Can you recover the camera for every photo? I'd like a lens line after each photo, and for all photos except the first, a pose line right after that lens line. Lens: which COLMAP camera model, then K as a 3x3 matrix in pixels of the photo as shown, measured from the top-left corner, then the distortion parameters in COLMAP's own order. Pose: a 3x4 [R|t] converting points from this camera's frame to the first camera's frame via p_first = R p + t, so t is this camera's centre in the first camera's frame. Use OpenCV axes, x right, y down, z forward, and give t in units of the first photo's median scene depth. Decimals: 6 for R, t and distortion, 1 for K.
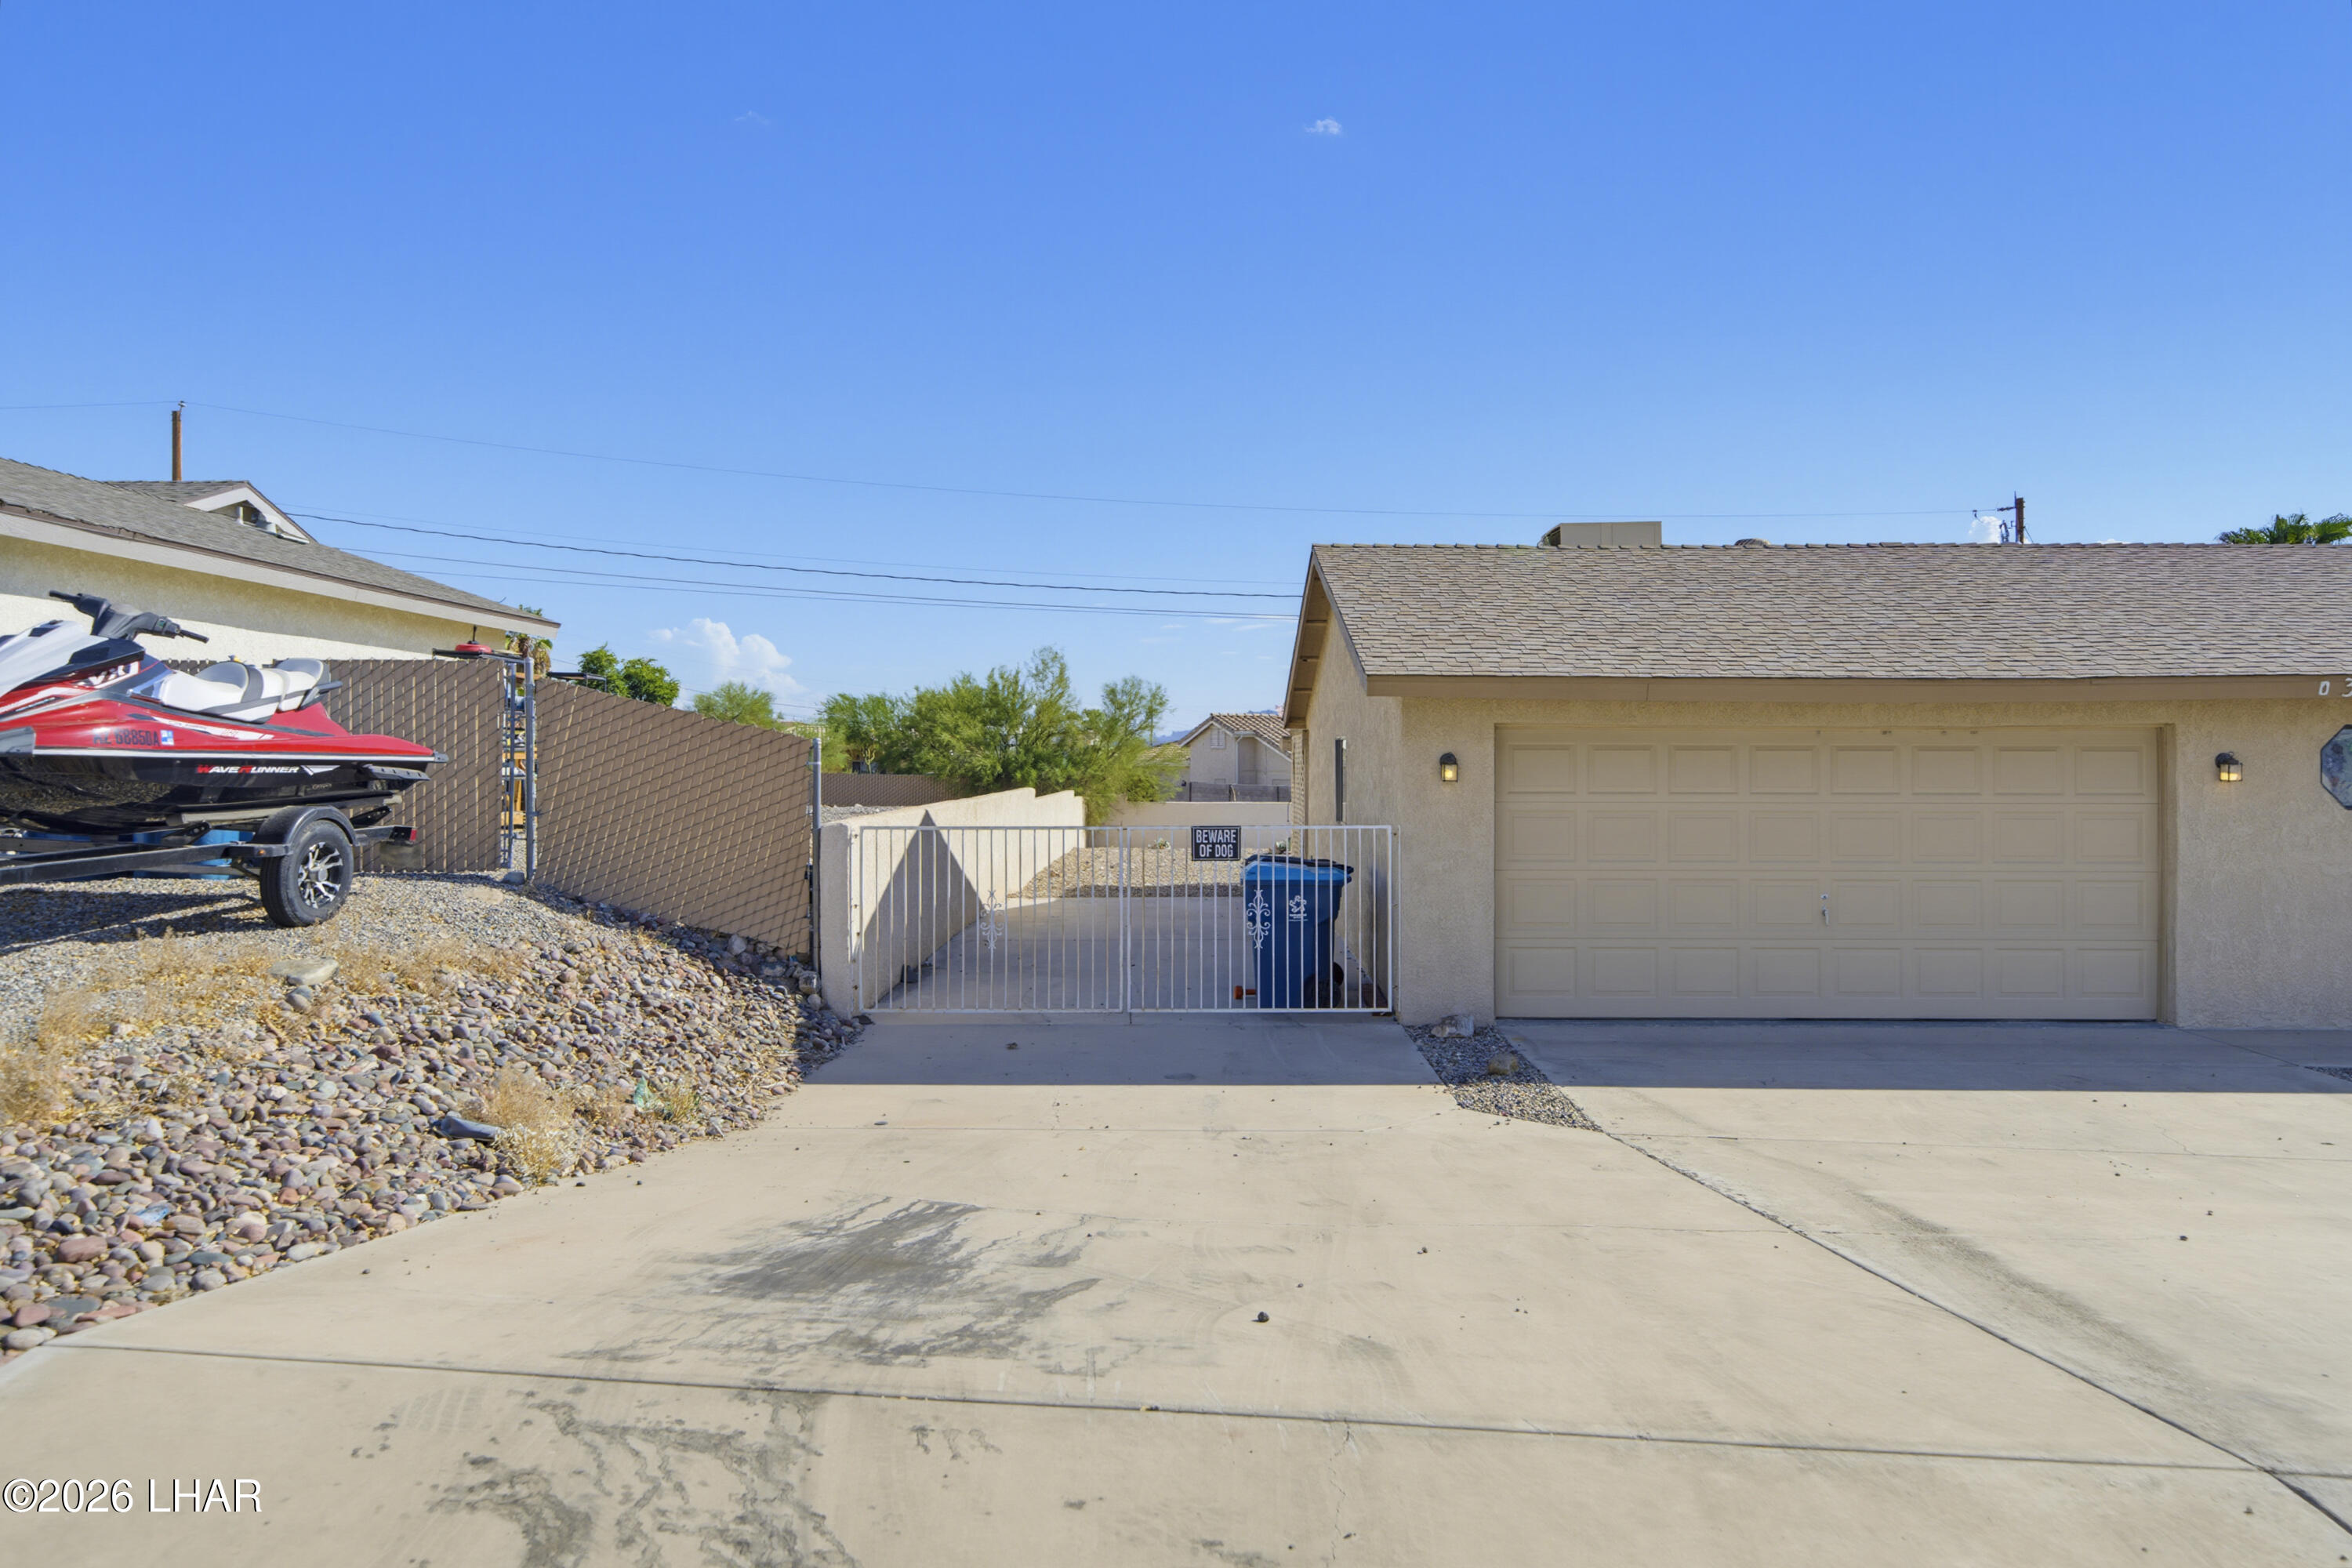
lens RADIAL K [[1536.9, 0, 1176.0], [0, 1536.9, 784.0], [0, 0, 1]] dist [0.015825, -0.005556]
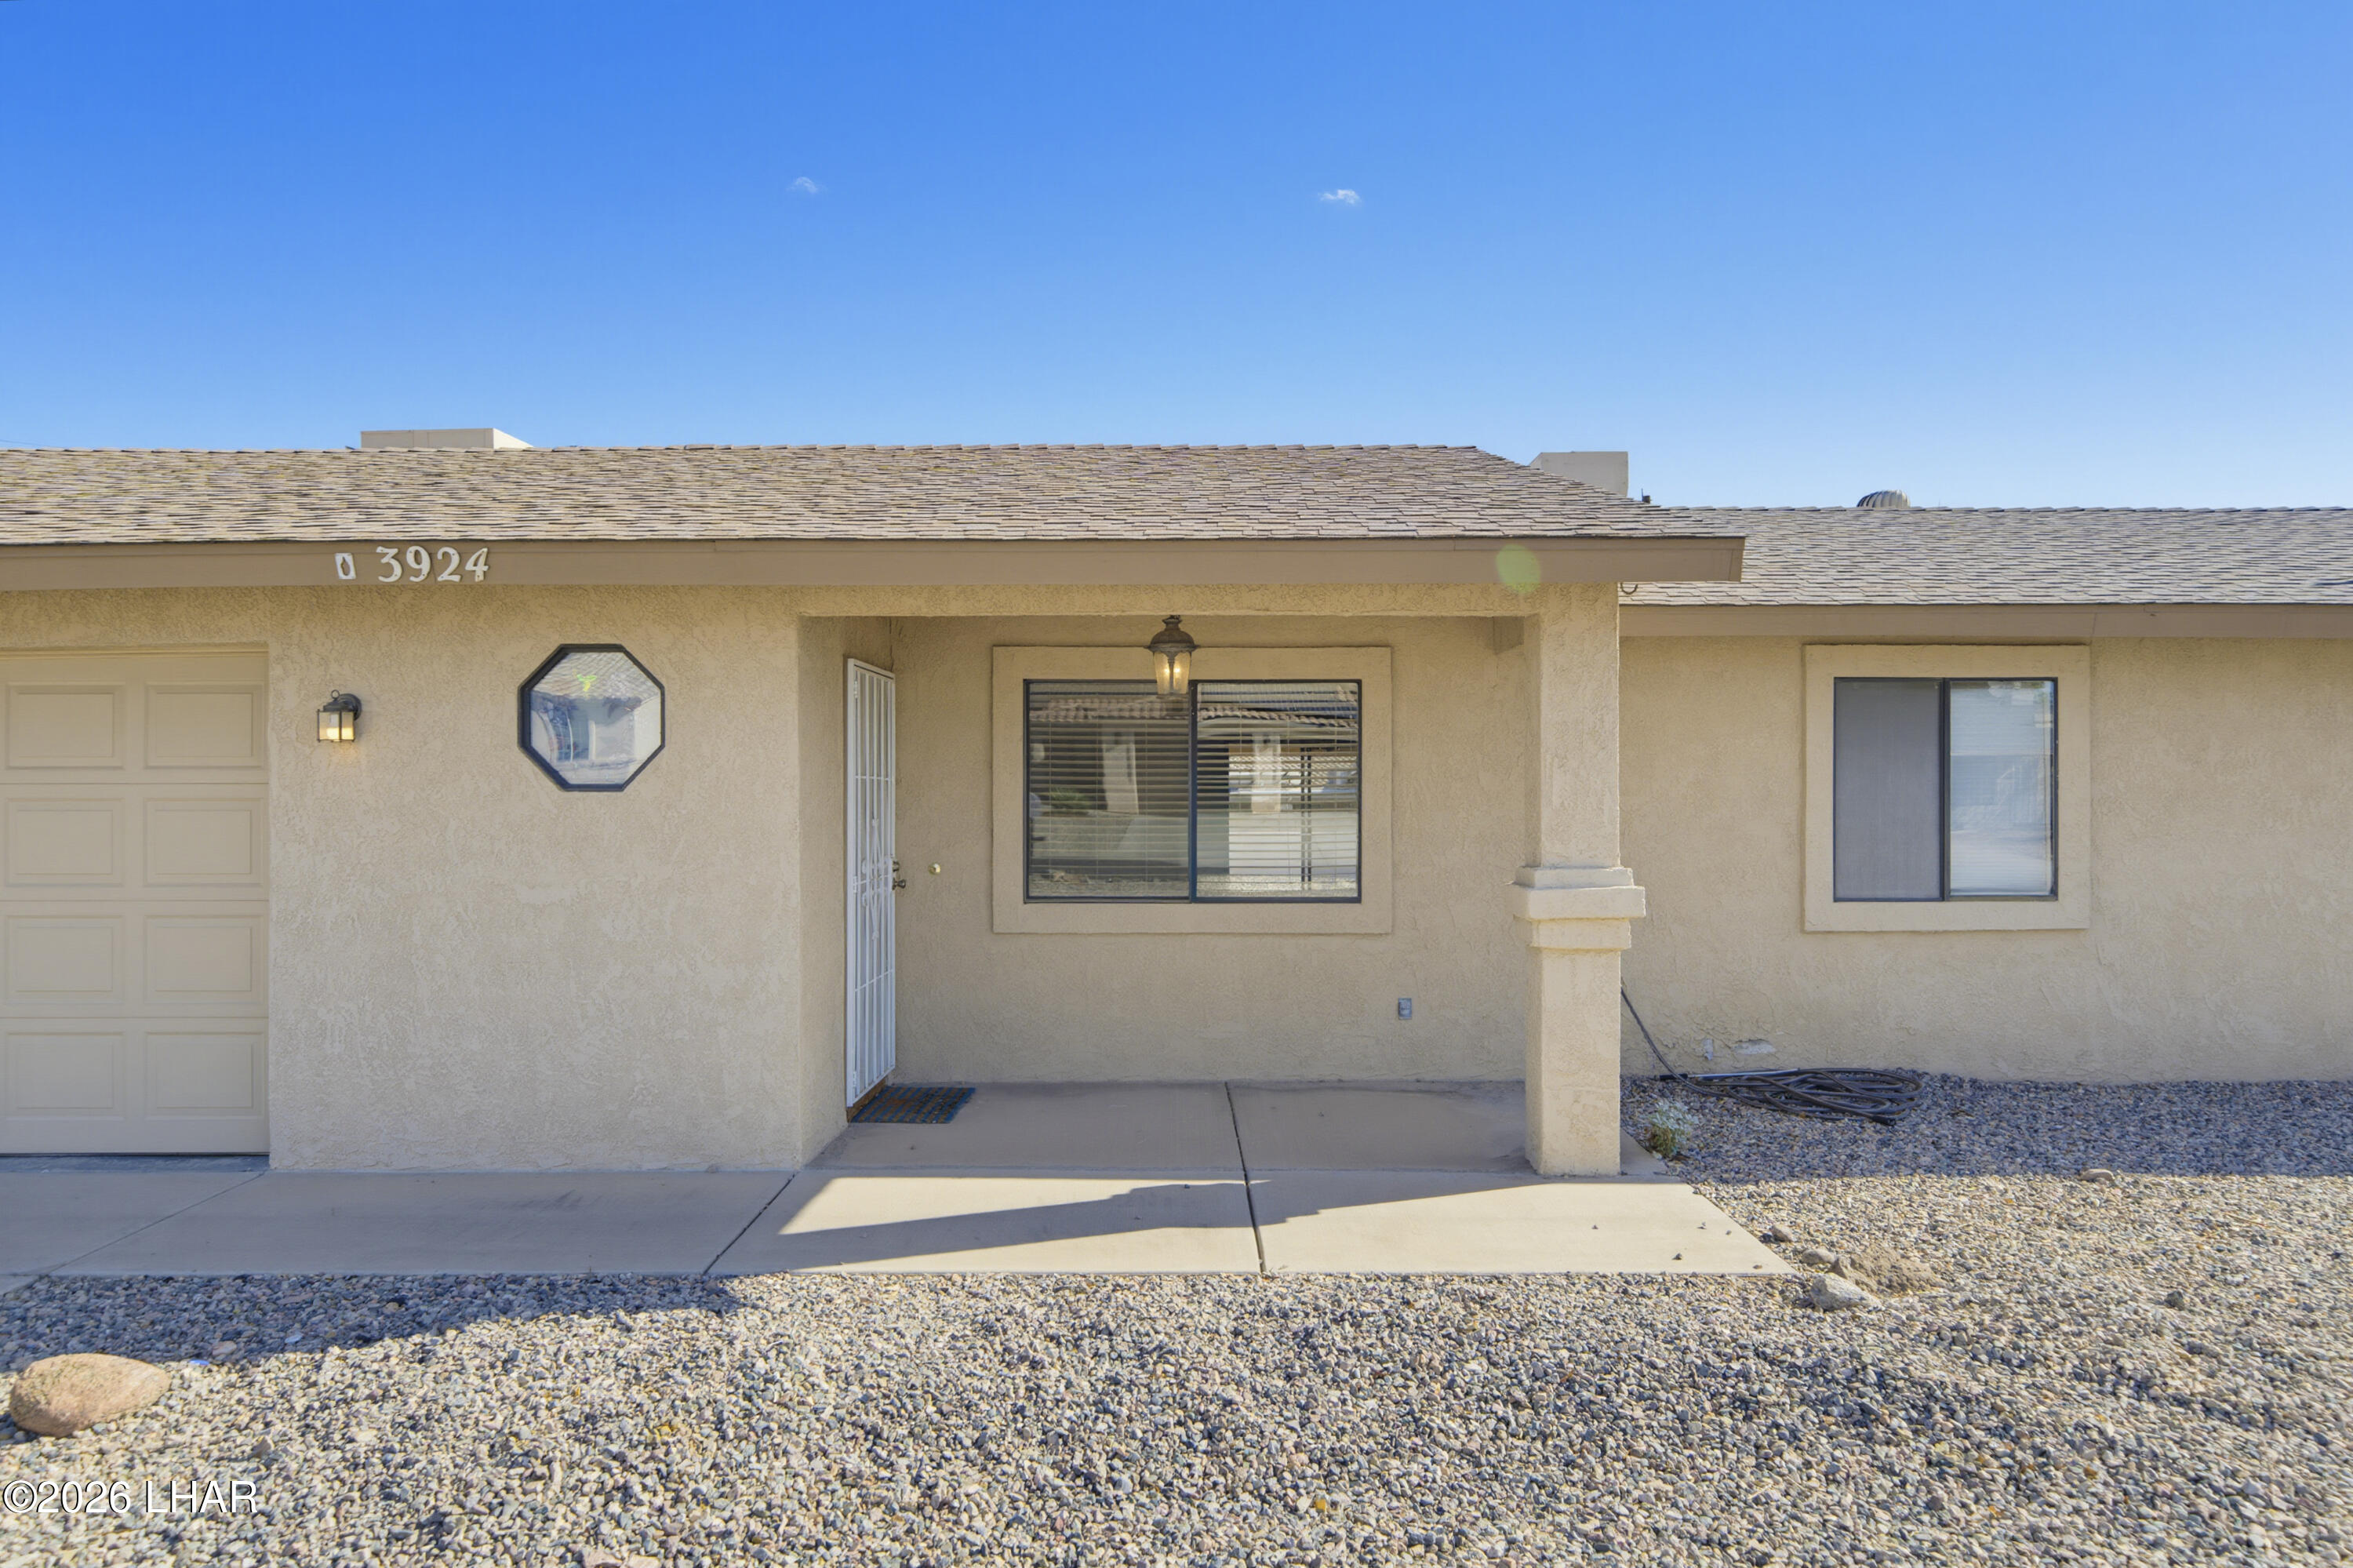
lens RADIAL K [[1463.9, 0, 1176.5], [0, 1463.9, 784.0], [0, 0, 1]] dist [-0.001982, -0.001009]
pose [[0.999968, -0.001109, 0.007963, 0.980756], [0.001248, 0.999845, -0.017548, 0.023707], [-0.007942, 0.017557, 0.999814, 0.449755]]
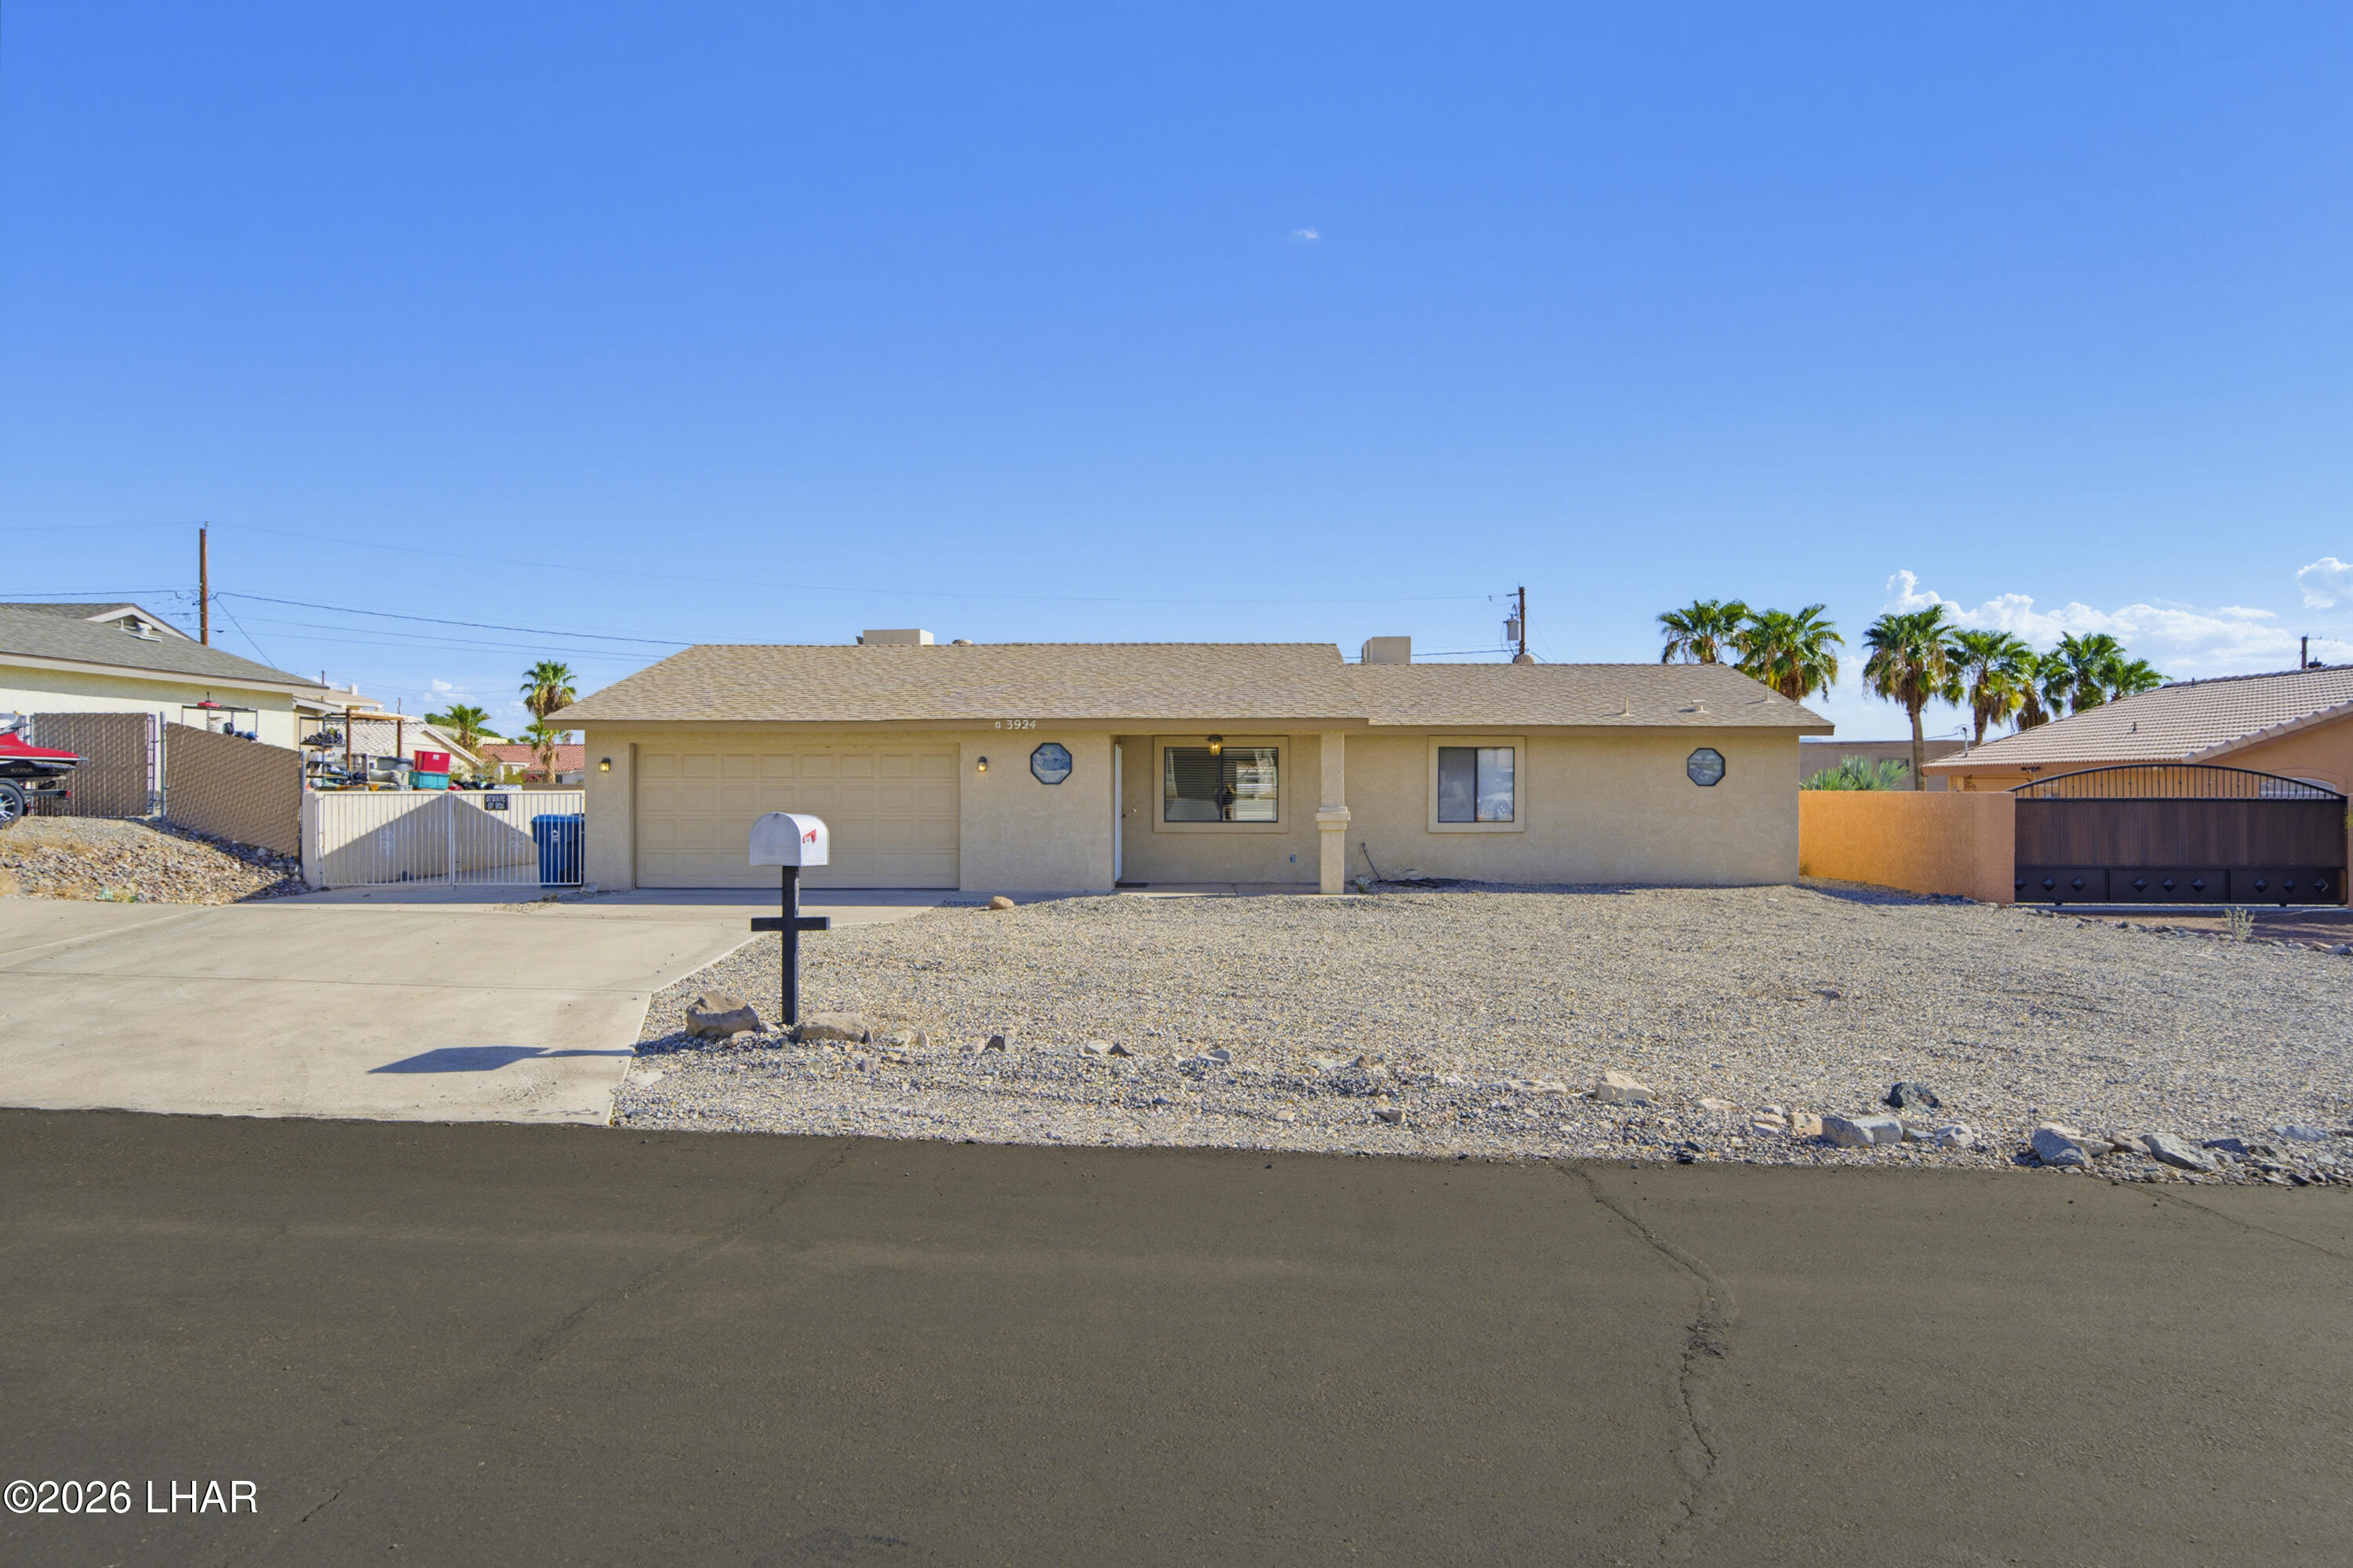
lens RADIAL K [[1358.0, 0, 1176.5], [0, 1358.0, 784.0], [0, 0, 1]] dist [0.001058, 0.000962]
pose [[0.999988, -0.001670, -0.004694, 0.938949], [0.001581, 0.999817, -0.019056, 0.050078], [0.004725, 0.019048, 0.999807, -0.801821]]
